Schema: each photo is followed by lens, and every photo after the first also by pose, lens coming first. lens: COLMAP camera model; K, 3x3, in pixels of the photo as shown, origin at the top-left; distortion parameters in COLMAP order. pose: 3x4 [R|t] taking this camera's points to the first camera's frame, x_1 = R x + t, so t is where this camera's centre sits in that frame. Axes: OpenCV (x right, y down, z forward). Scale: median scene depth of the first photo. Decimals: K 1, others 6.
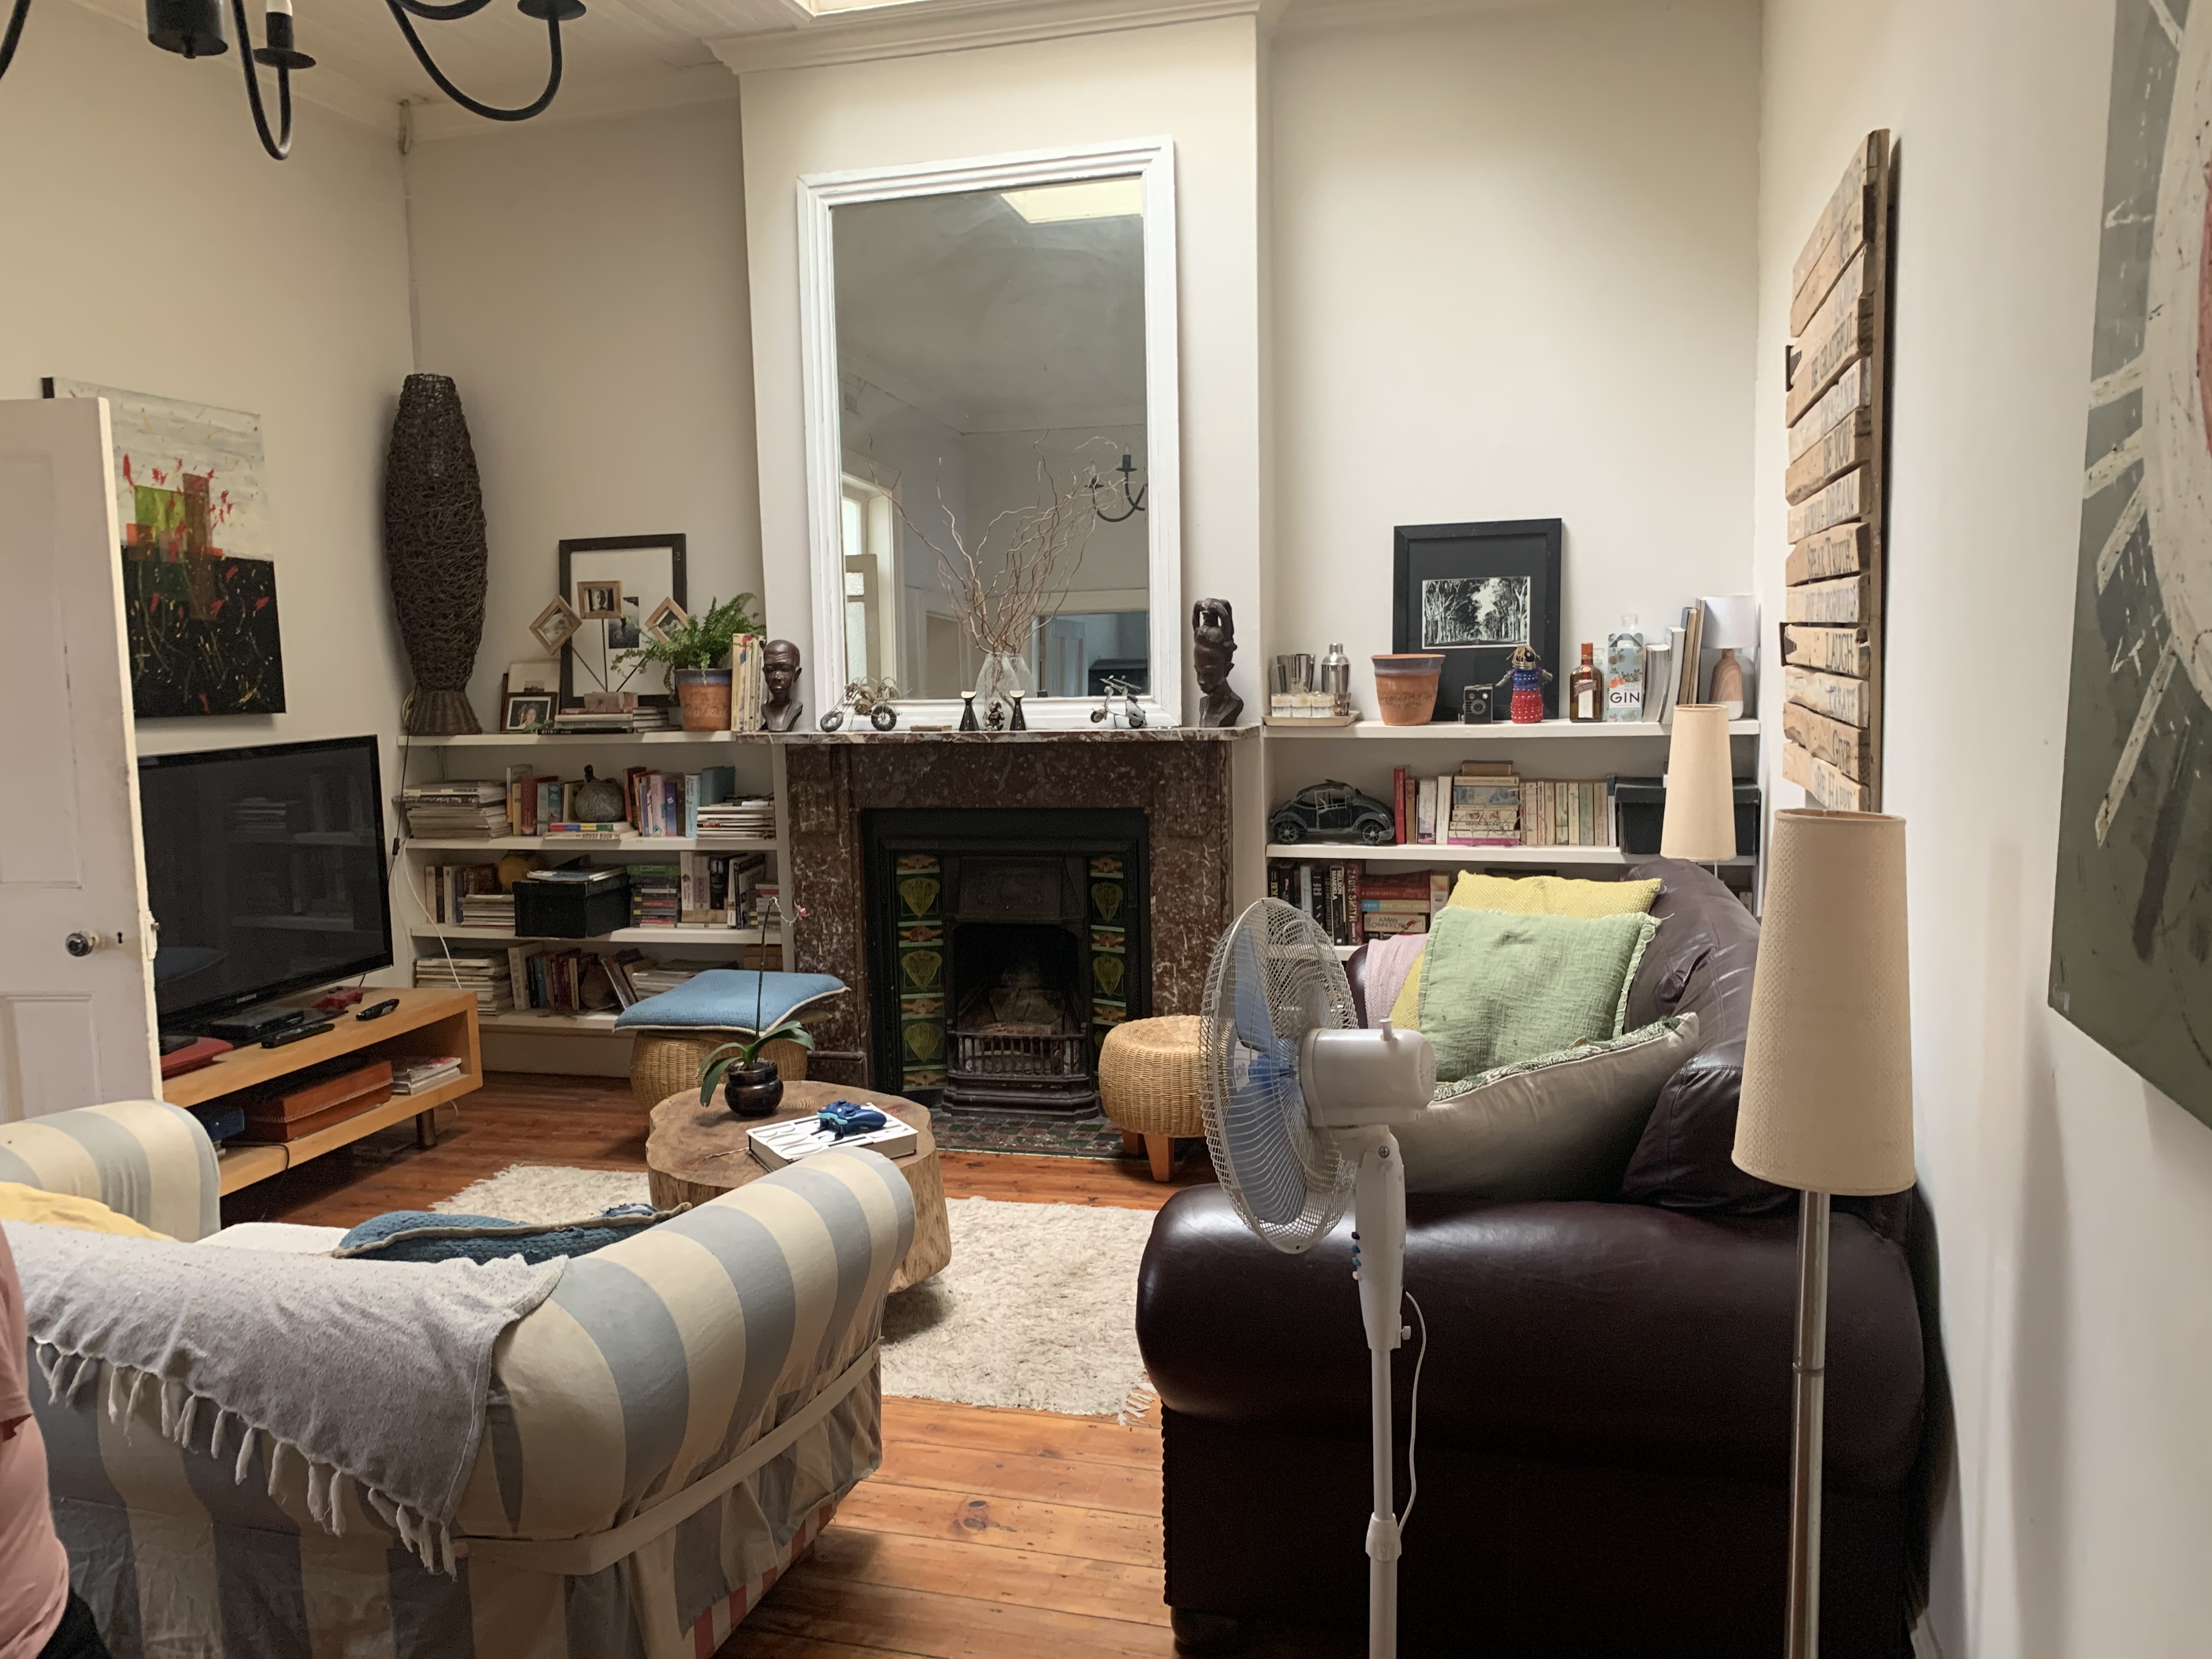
lens RADIAL K [[1700.9, 0, 1070.5], [0, 1700.9, 790.6], [0, 0, 1]] dist [0.082614, -0.110859]
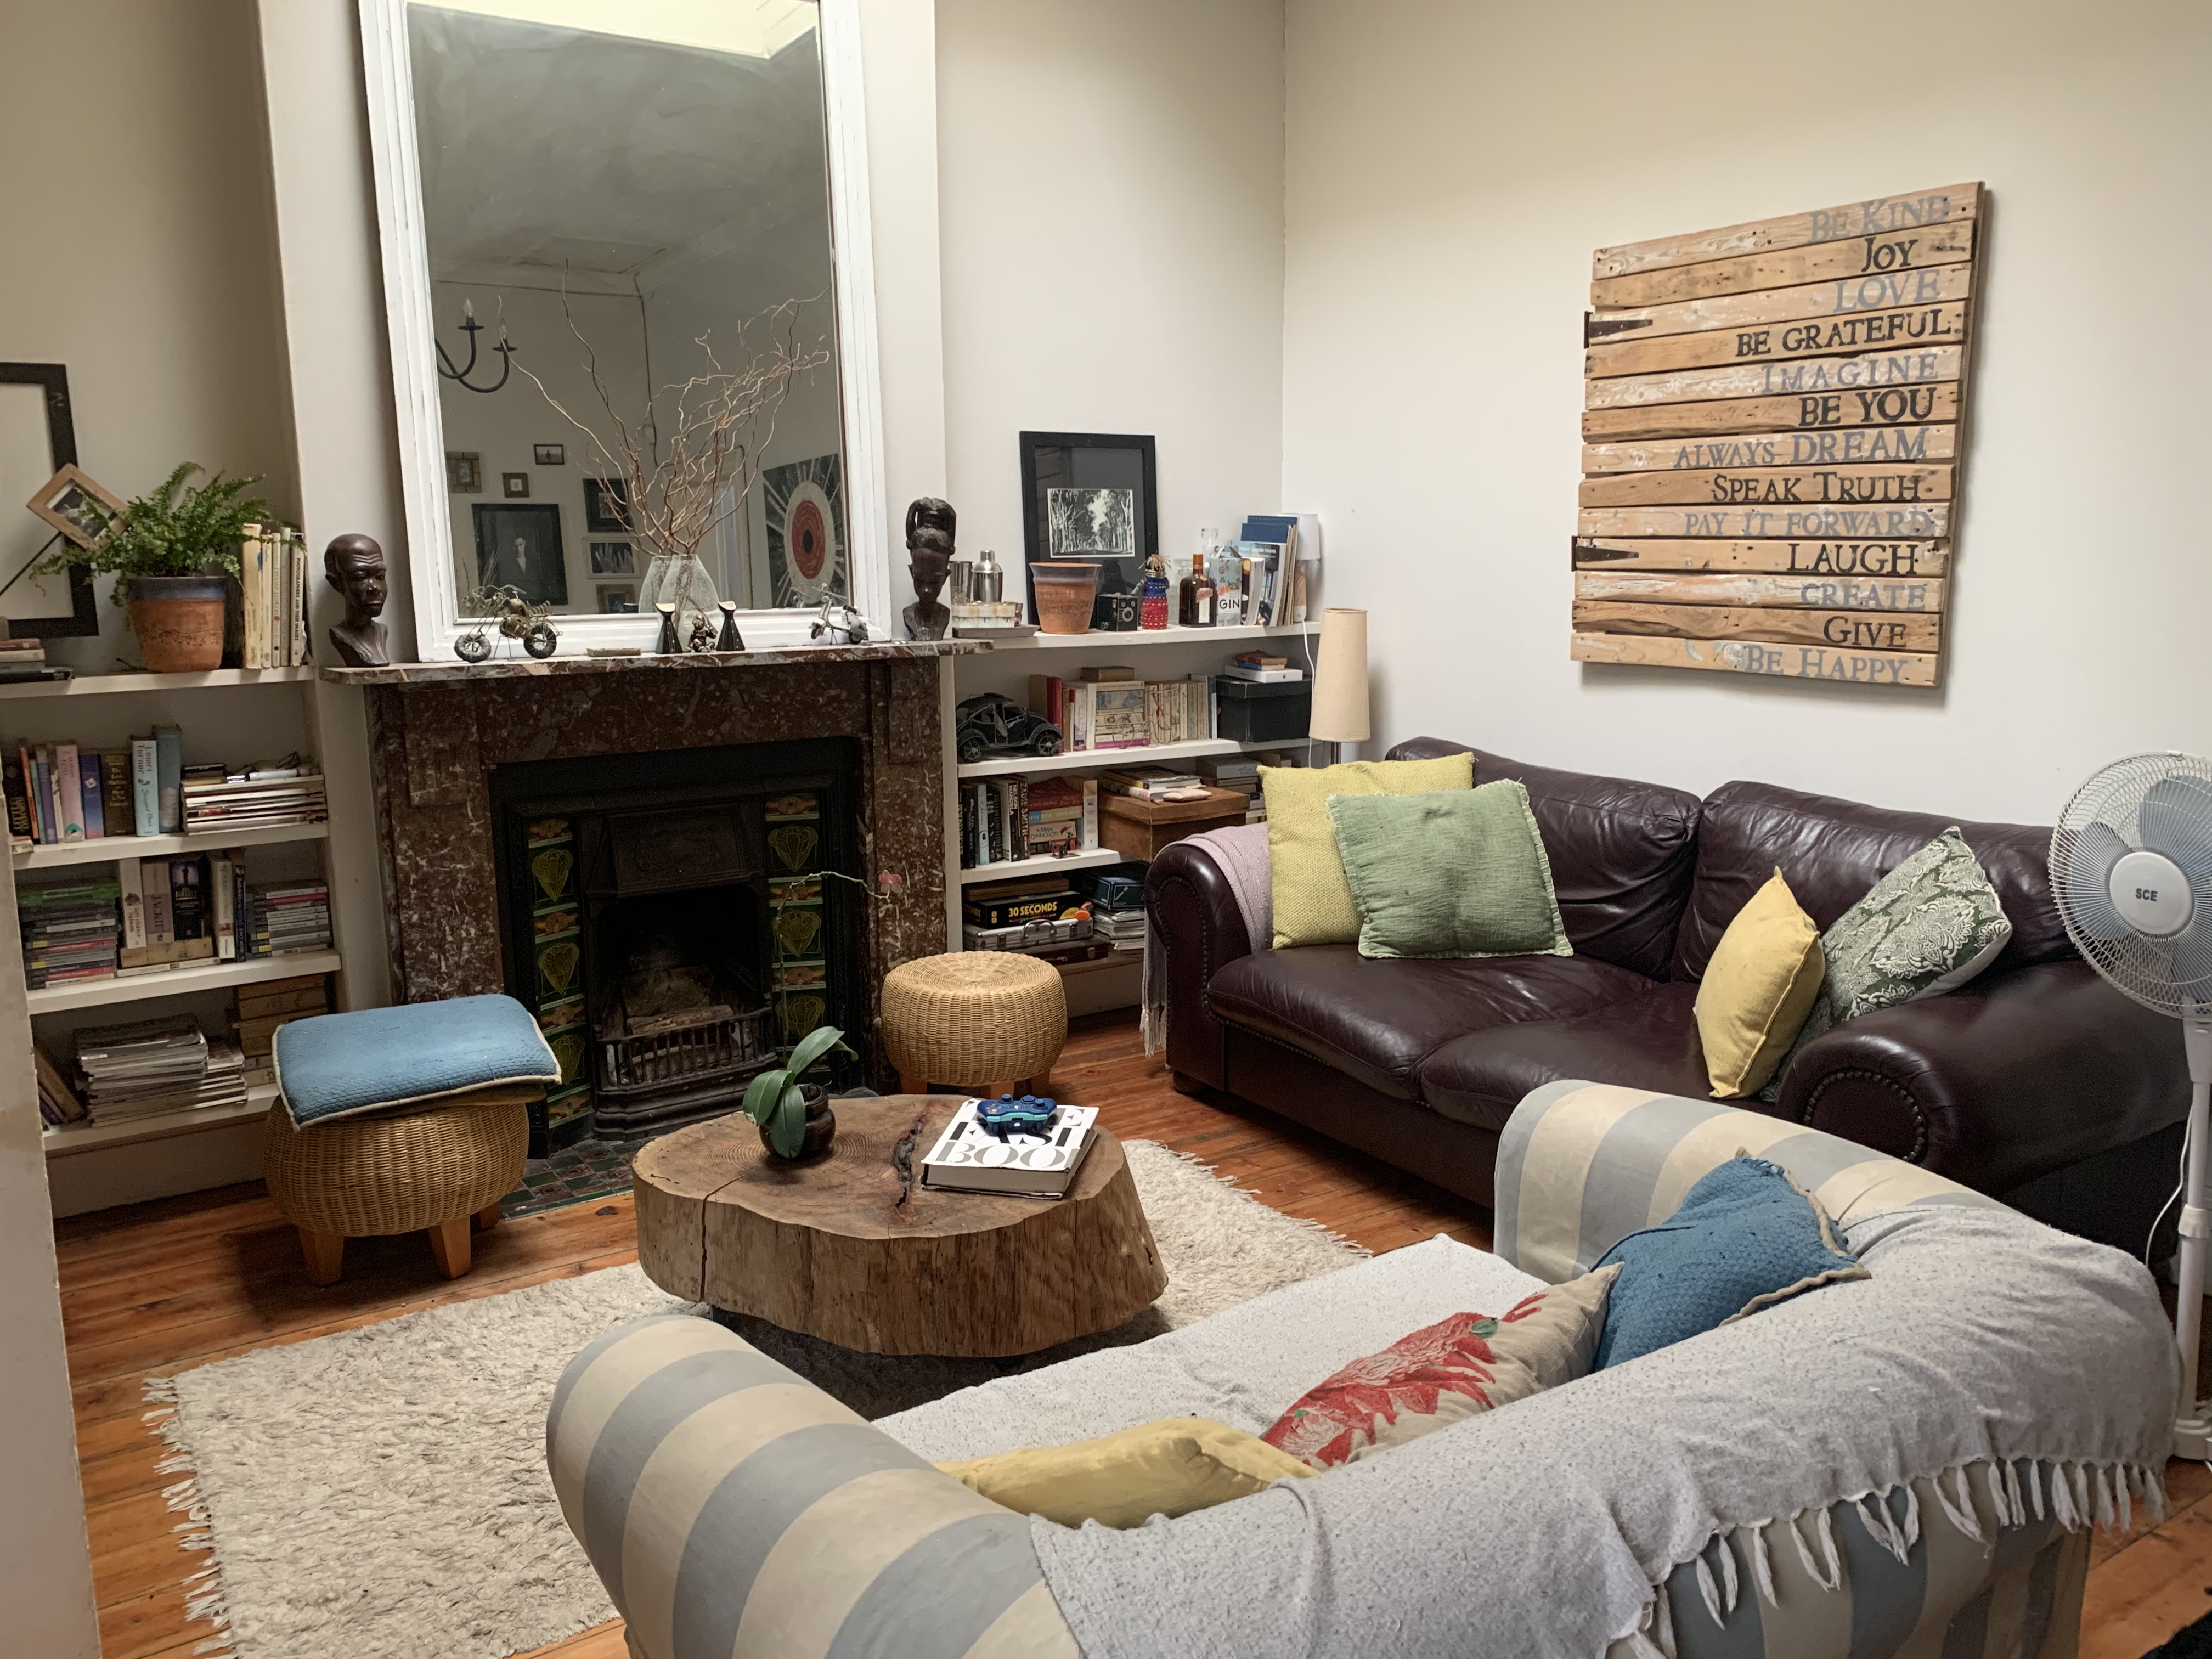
lens RADIAL K [[1682.8, 0, 1172.4], [0, 1682.8, 791.3], [0, 0, 1]] dist [0.085965, -0.168575]
pose [[0.629643, -0.095569, 0.770984, -0.525173], [0.059612, 0.995422, 0.074706, -0.016090], [-0.774594, -0.001078, 0.632457, 0.318241]]
